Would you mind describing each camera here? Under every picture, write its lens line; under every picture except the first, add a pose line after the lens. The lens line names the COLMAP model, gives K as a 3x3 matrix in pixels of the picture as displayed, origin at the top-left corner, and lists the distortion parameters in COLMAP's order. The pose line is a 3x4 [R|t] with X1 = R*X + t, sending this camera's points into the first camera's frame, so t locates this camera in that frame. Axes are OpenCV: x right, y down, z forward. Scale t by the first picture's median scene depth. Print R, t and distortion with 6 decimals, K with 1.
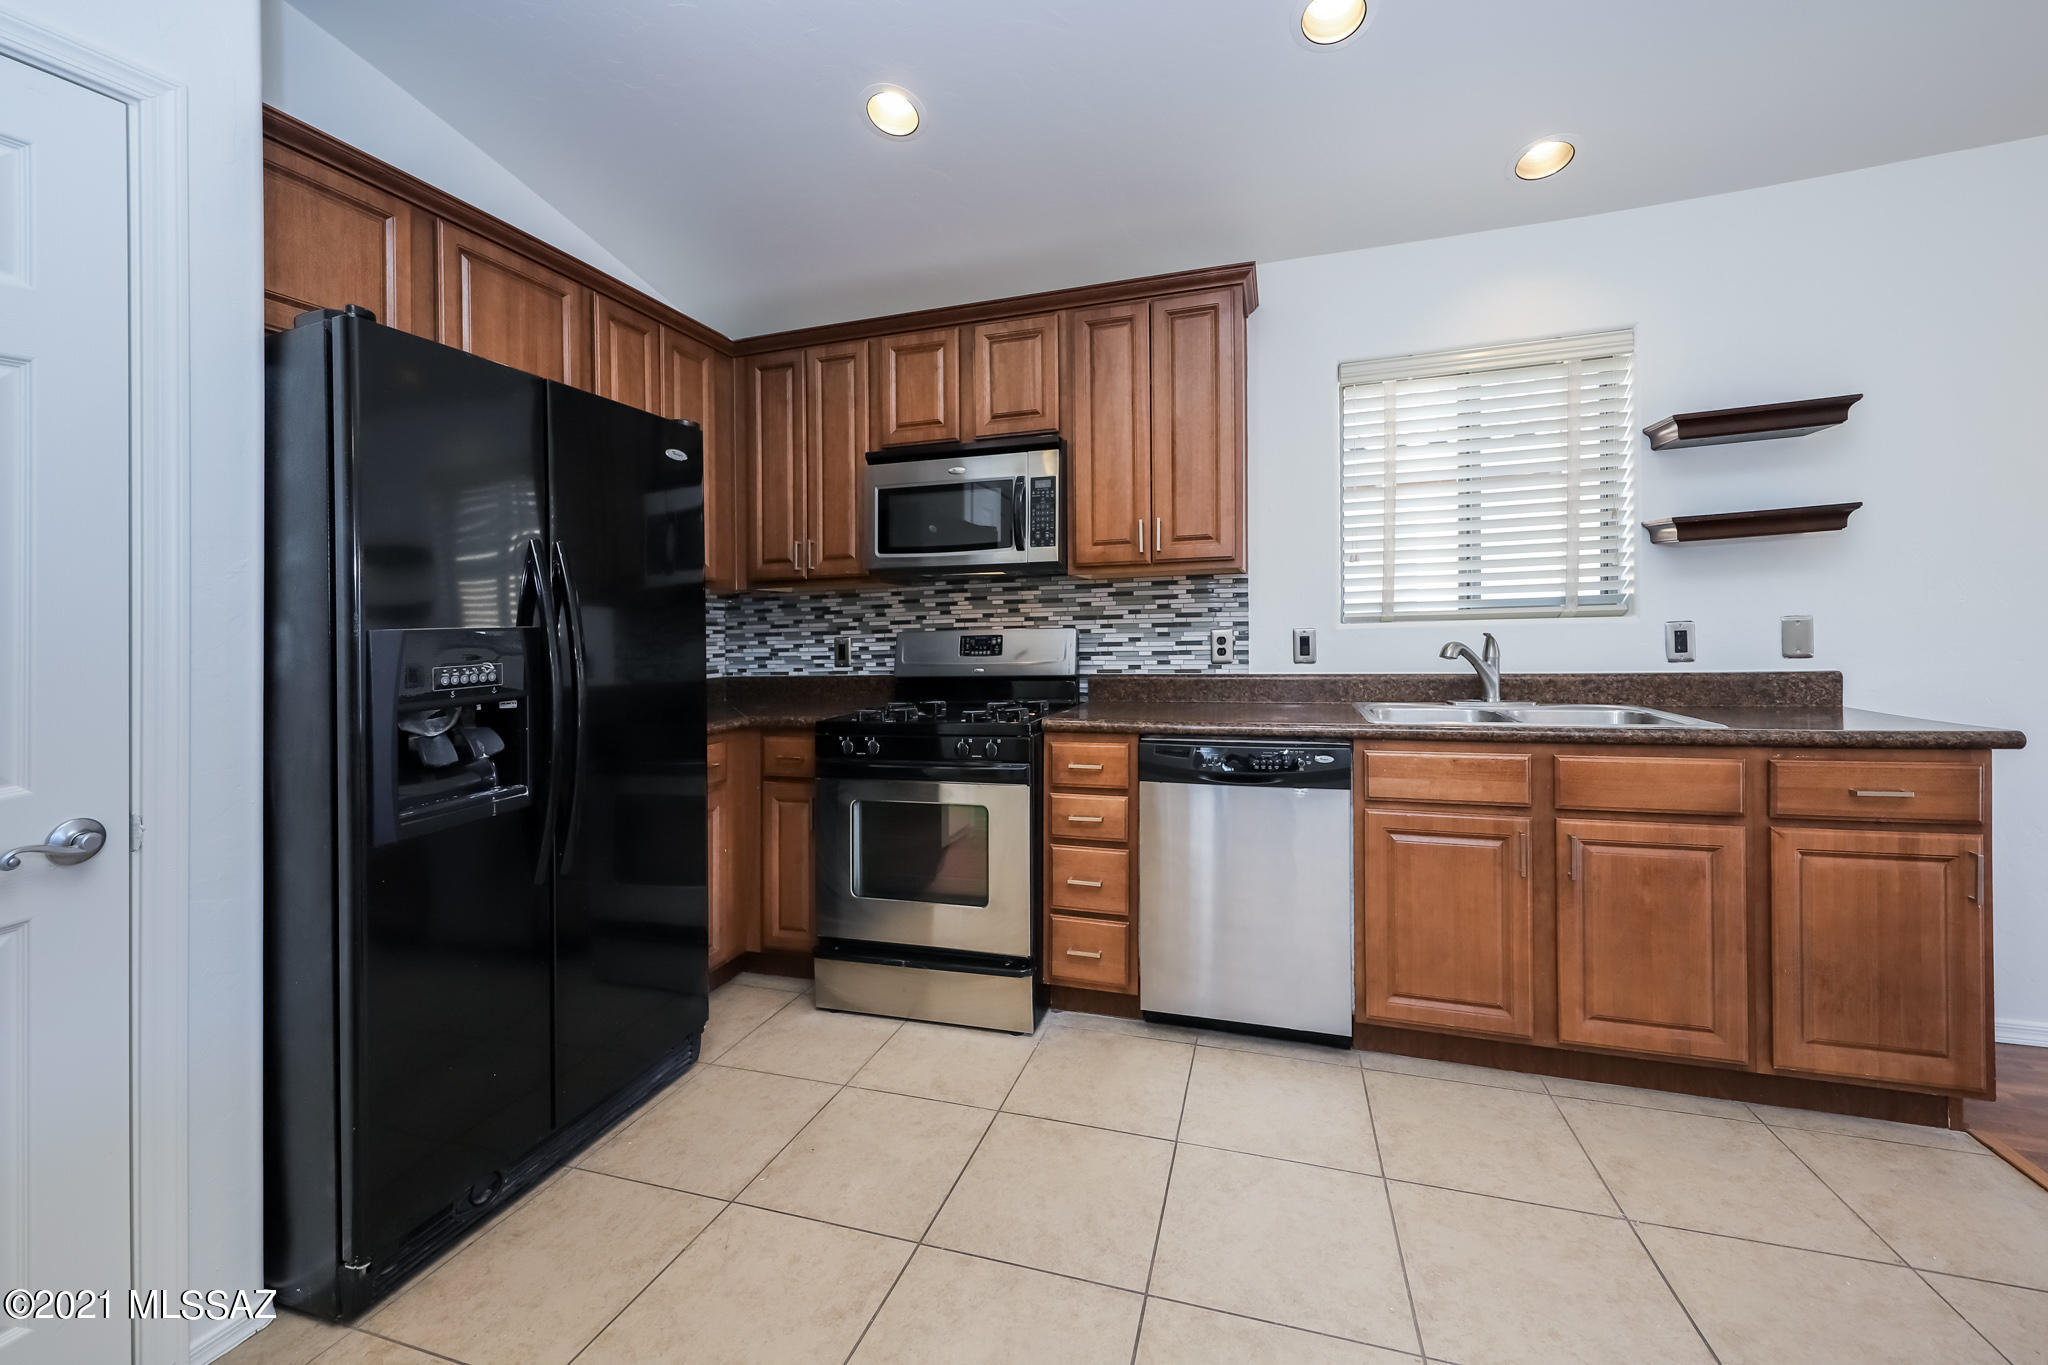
lens RADIAL K [[786.4, 0, 1033.2], [0, 786.4, 631.0], [0, 0, 1]] dist [-0.016292, -0.000129]
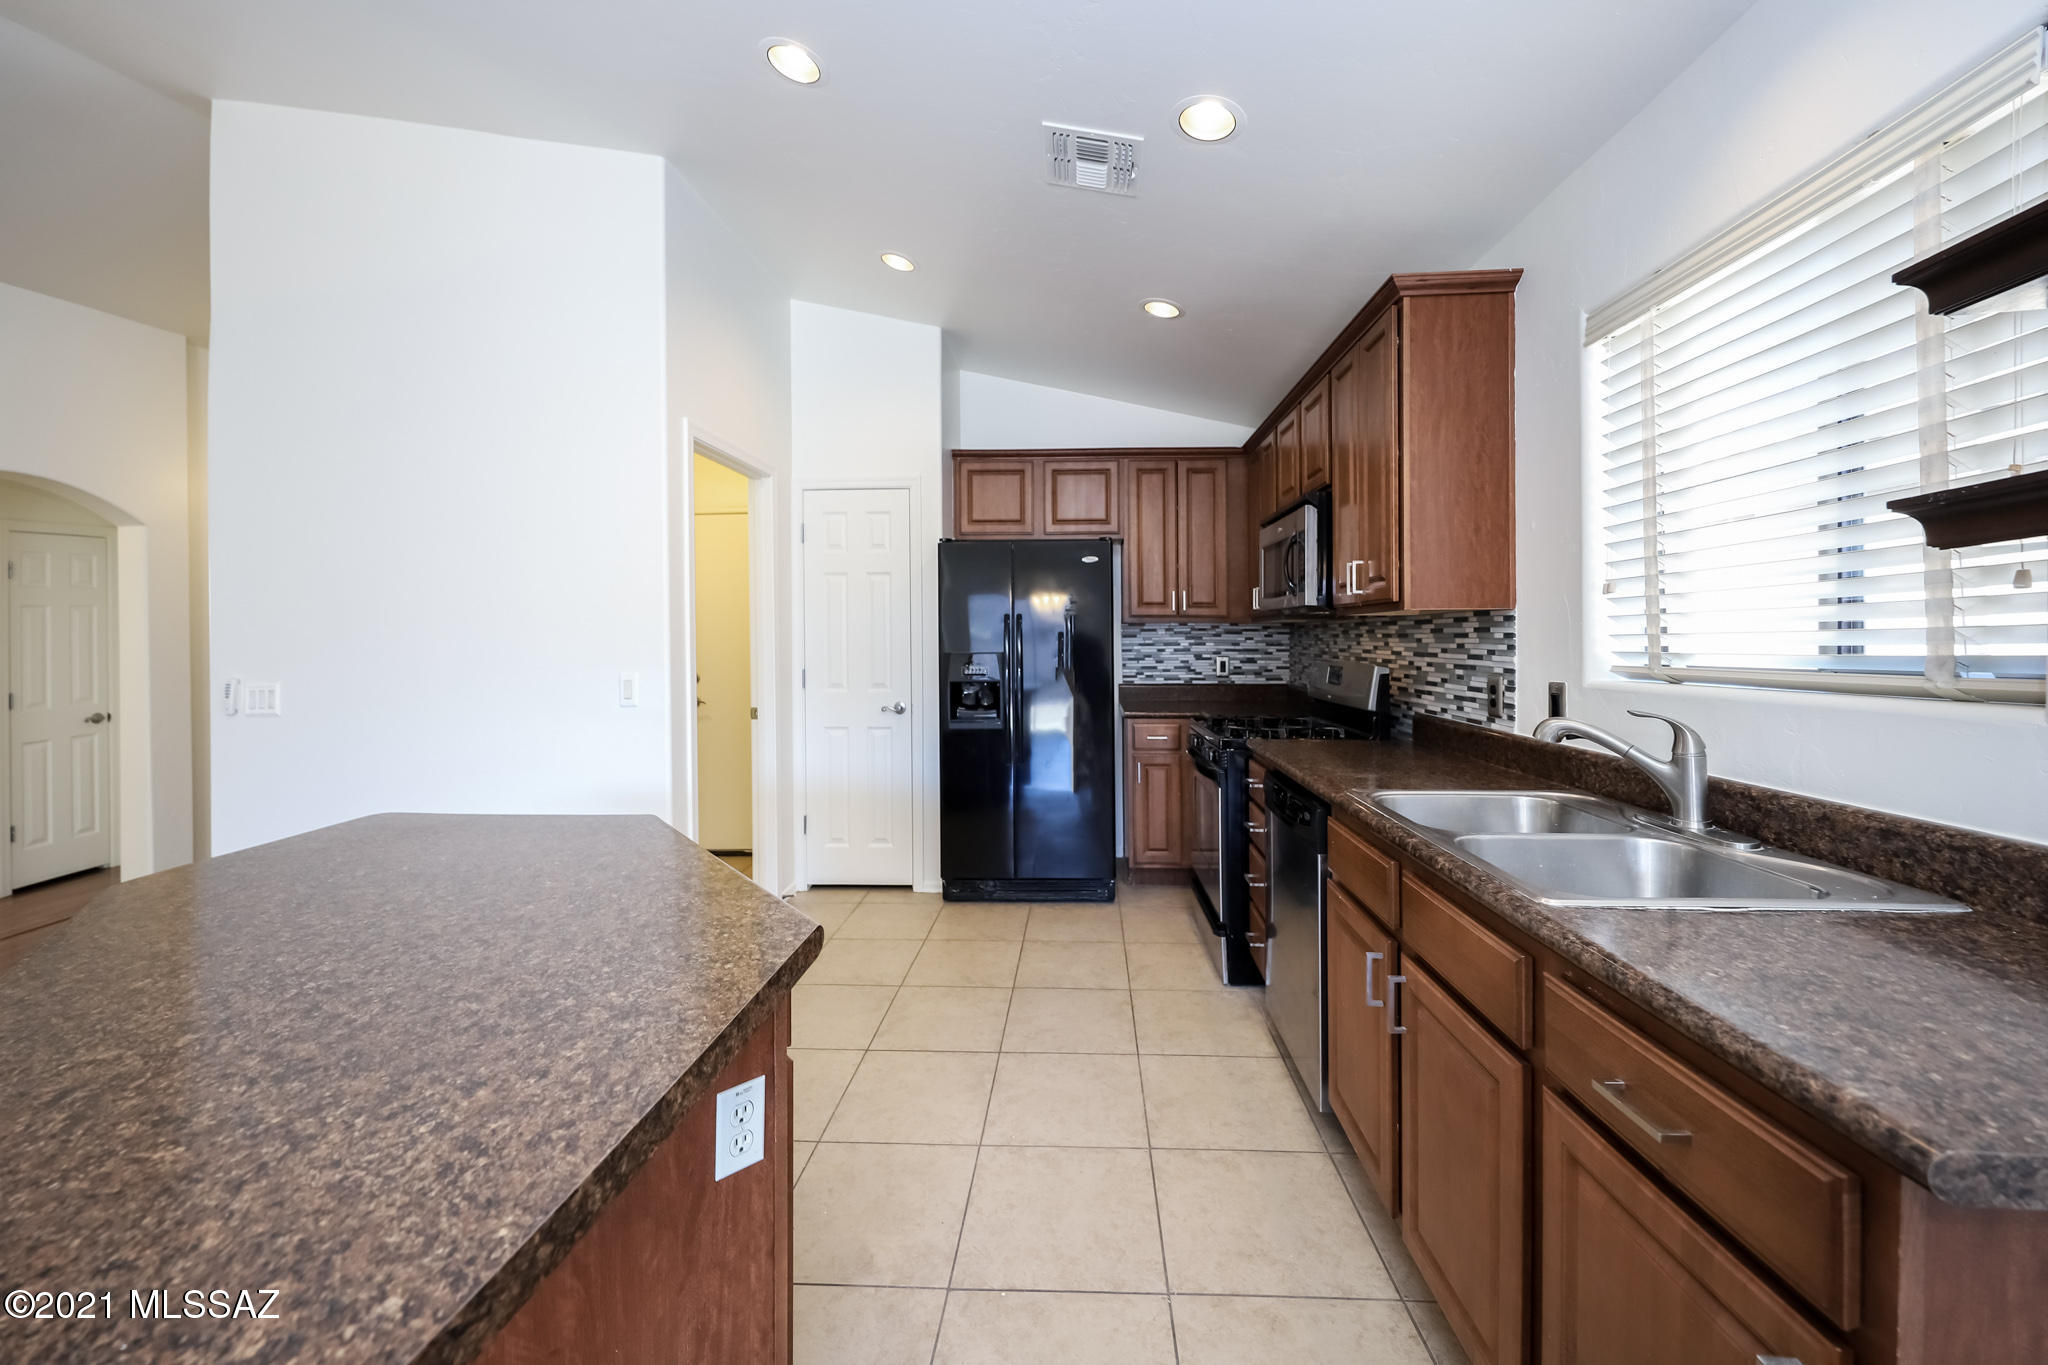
lens RADIAL K [[786.4, 0, 1035.7], [0, 786.4, 649.2], [0, 0, 1]] dist [-0.016292, -0.000129]
pose [[0.231901, 0.034022, -0.972144, 0.937017], [-0.002246, 0.999404, 0.034441, -0.058541], [0.972737, -0.005803, 0.231839, 0.334375]]
